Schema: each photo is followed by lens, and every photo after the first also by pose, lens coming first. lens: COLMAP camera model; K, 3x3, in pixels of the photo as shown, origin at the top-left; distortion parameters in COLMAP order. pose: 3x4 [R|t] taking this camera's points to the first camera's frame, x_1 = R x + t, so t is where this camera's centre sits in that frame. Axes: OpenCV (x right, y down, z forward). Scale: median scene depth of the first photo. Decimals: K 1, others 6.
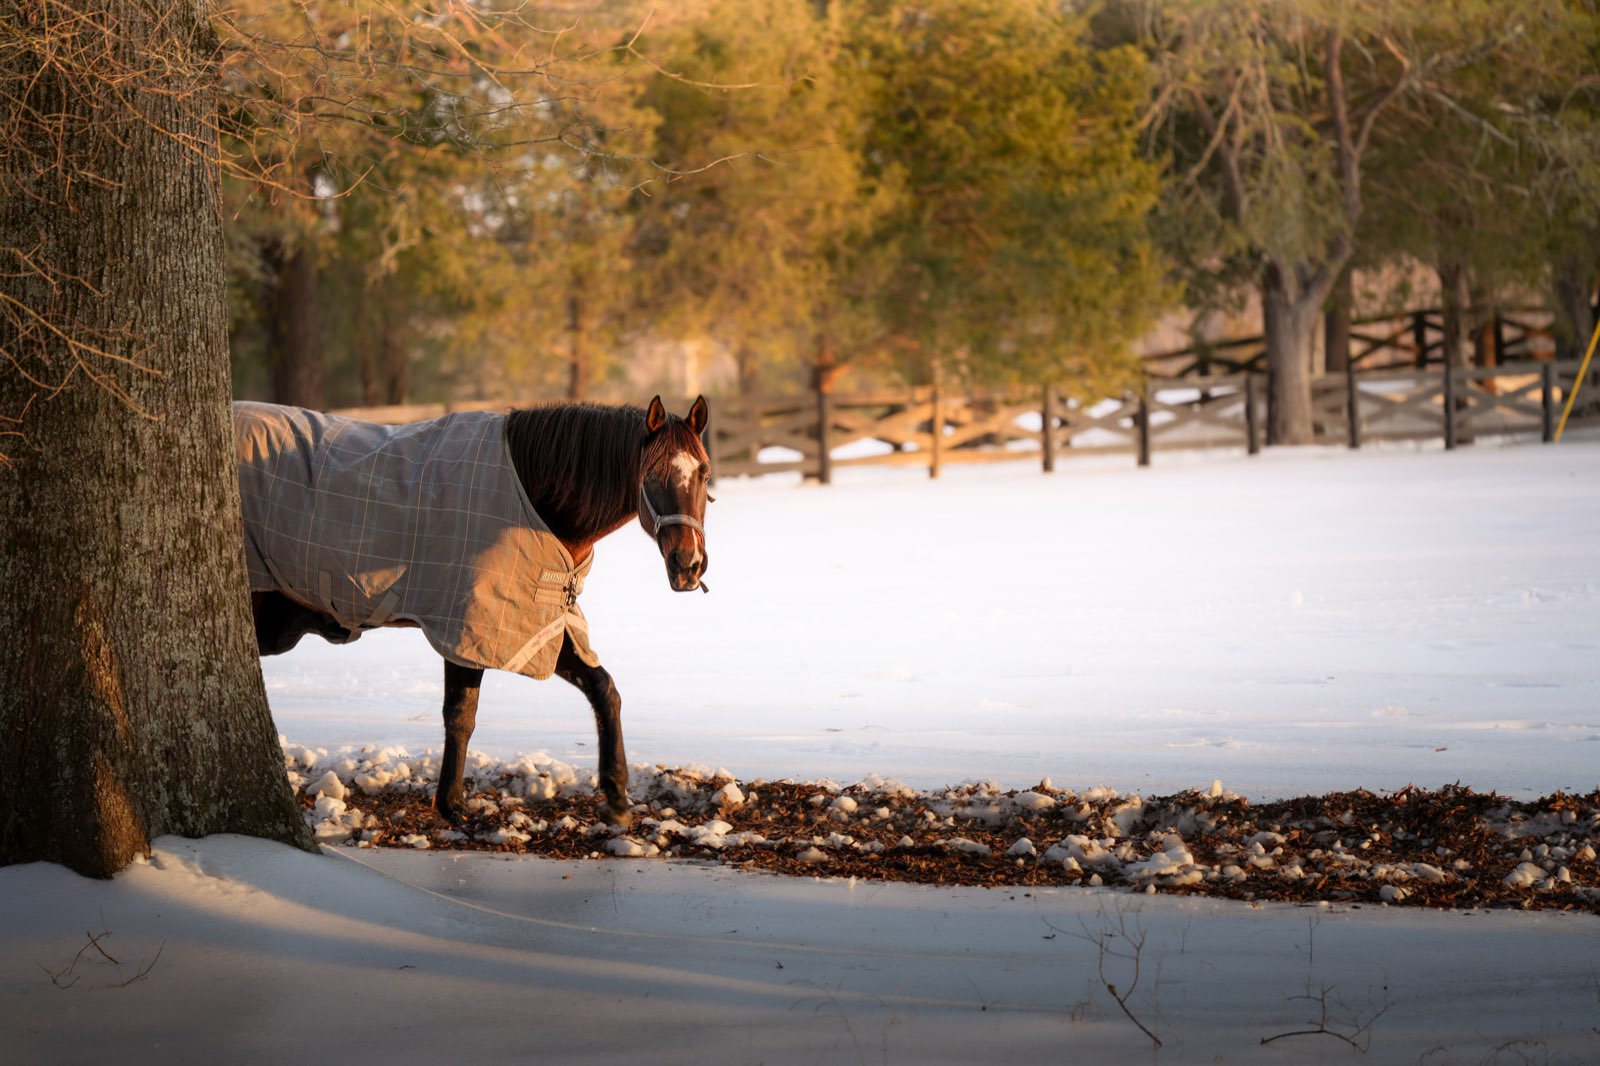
lens RADIAL K [[9066.2, 0, 800.4], [0, 9066.2, 532.4], [0, 0, 1]] dist [-0.240000, 0.000000]
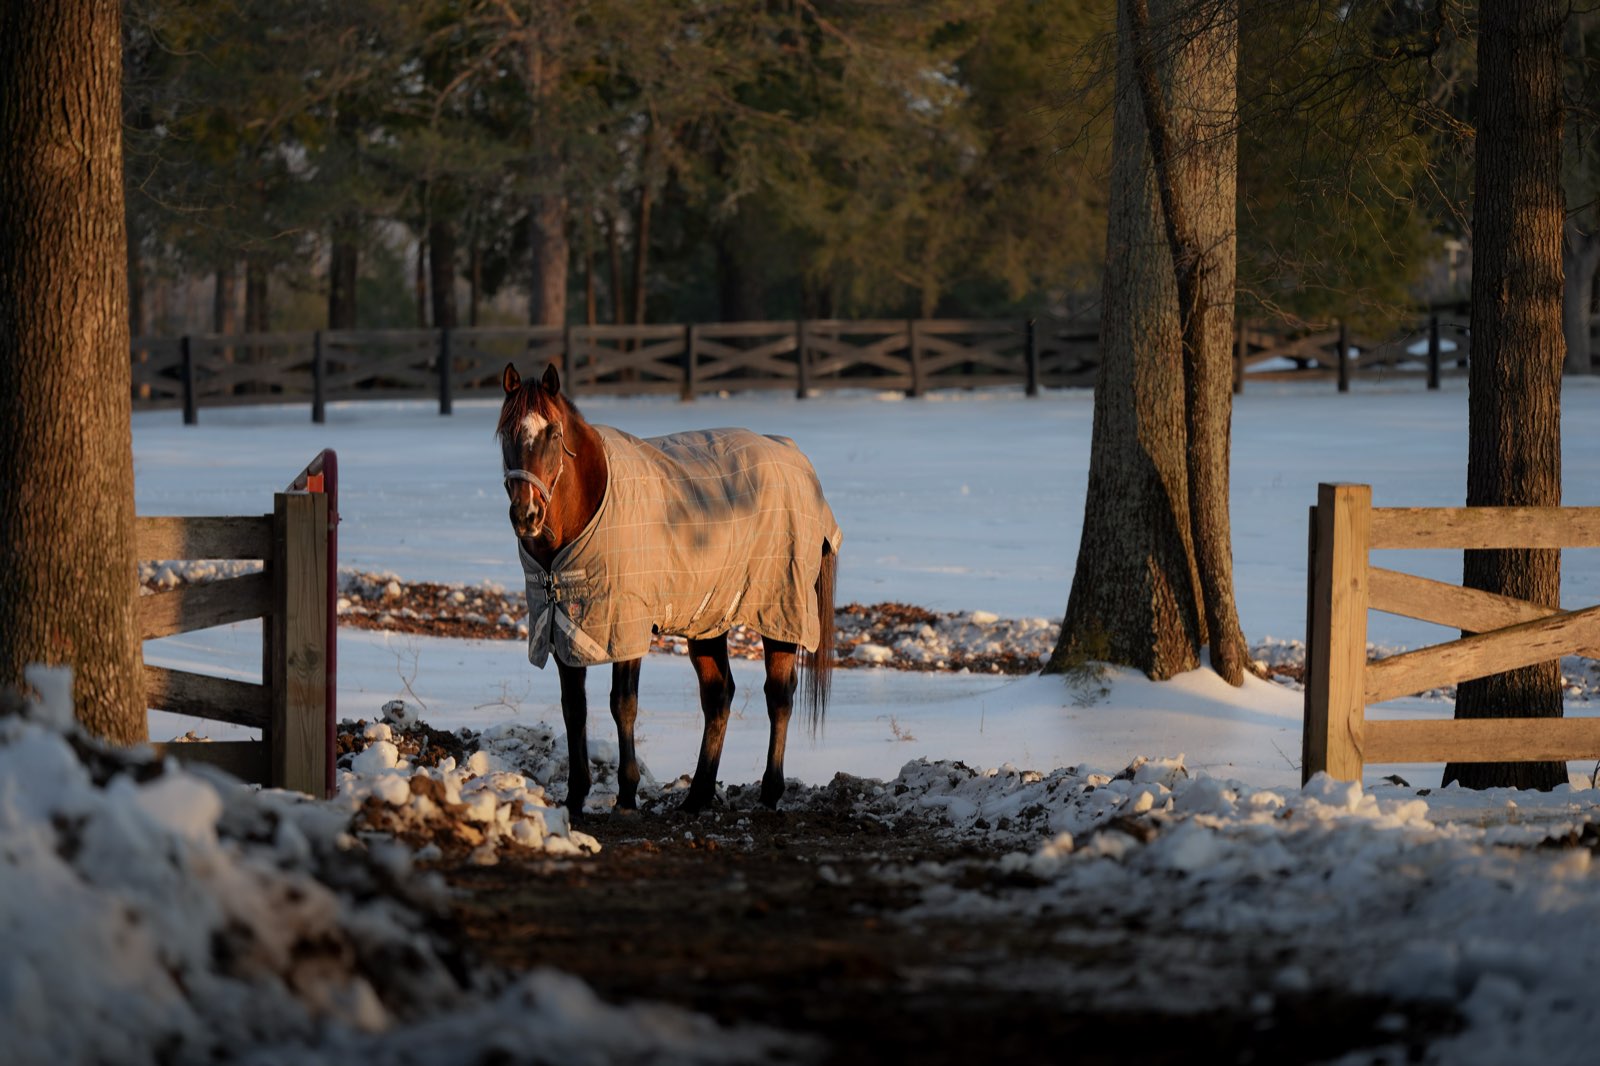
lens RADIAL K [[9066.2, 0, 799.7], [0, 9066.2, 532.8], [0, 0, 1]] dist [-0.240000, 0.000000]
pose [[0.995909, 0.032841, -0.084188, 0.211134], [-0.031826, 0.999404, 0.013371, -0.006795], [0.084577, -0.010637, 0.996360, -0.688539]]
